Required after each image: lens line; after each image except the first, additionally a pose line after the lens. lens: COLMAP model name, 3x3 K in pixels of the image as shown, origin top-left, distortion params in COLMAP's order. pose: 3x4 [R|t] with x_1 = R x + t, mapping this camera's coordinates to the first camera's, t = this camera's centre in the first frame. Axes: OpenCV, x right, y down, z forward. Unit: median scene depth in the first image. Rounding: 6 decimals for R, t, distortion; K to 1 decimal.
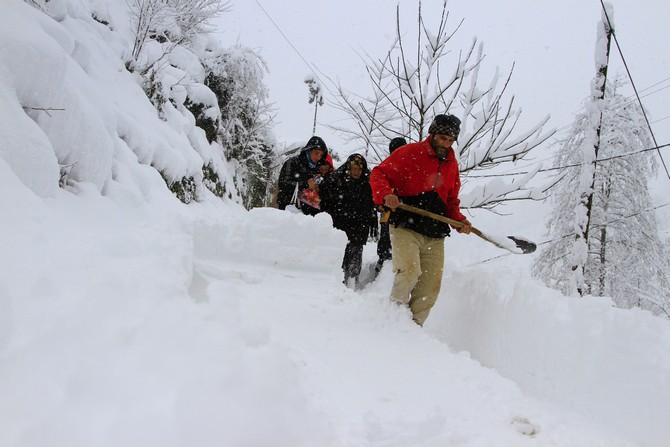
lens RADIAL K [[787.2, 0, 335.0], [0, 787.2, 223.5], [0, 0, 1]] dist [-0.119966, 0.020968]
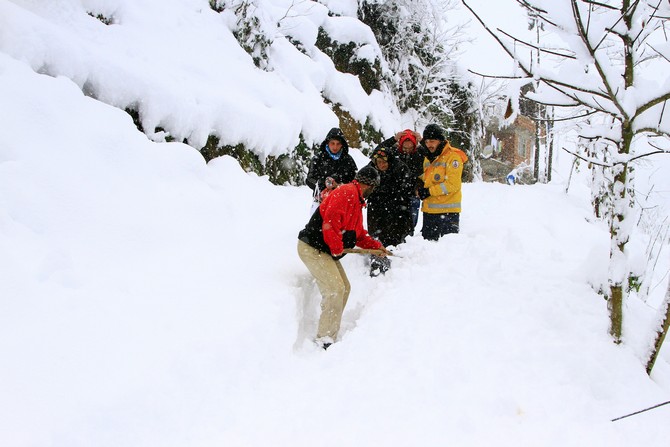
lens RADIAL K [[787.2, 0, 335.0], [0, 787.2, 223.5], [0, 0, 1]] dist [-0.119966, 0.020968]
pose [[0.940754, -0.099786, -0.324076, 0.039248], [0.119518, 0.991964, 0.041512, -0.011901], [0.317330, -0.077785, 0.945120, 0.246400]]
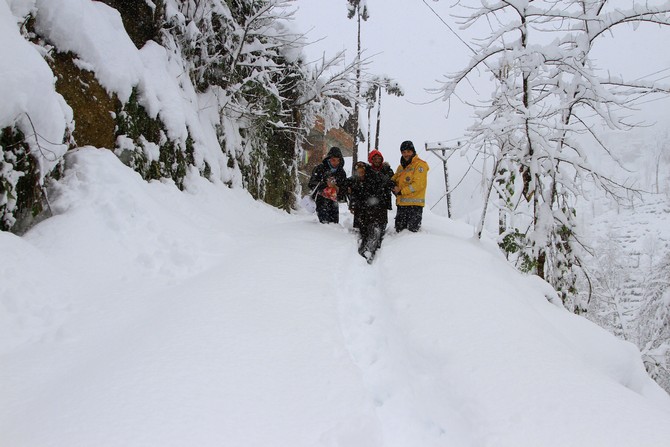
lens RADIAL K [[787.2, 0, 335.0], [0, 787.2, 223.5], [0, 0, 1]] dist [-0.119966, 0.020968]
pose [[0.995064, -0.083267, -0.053987, -0.043458], [0.086438, 0.994489, 0.059331, -0.025244], [0.048750, -0.063705, 0.996777, 0.562137]]
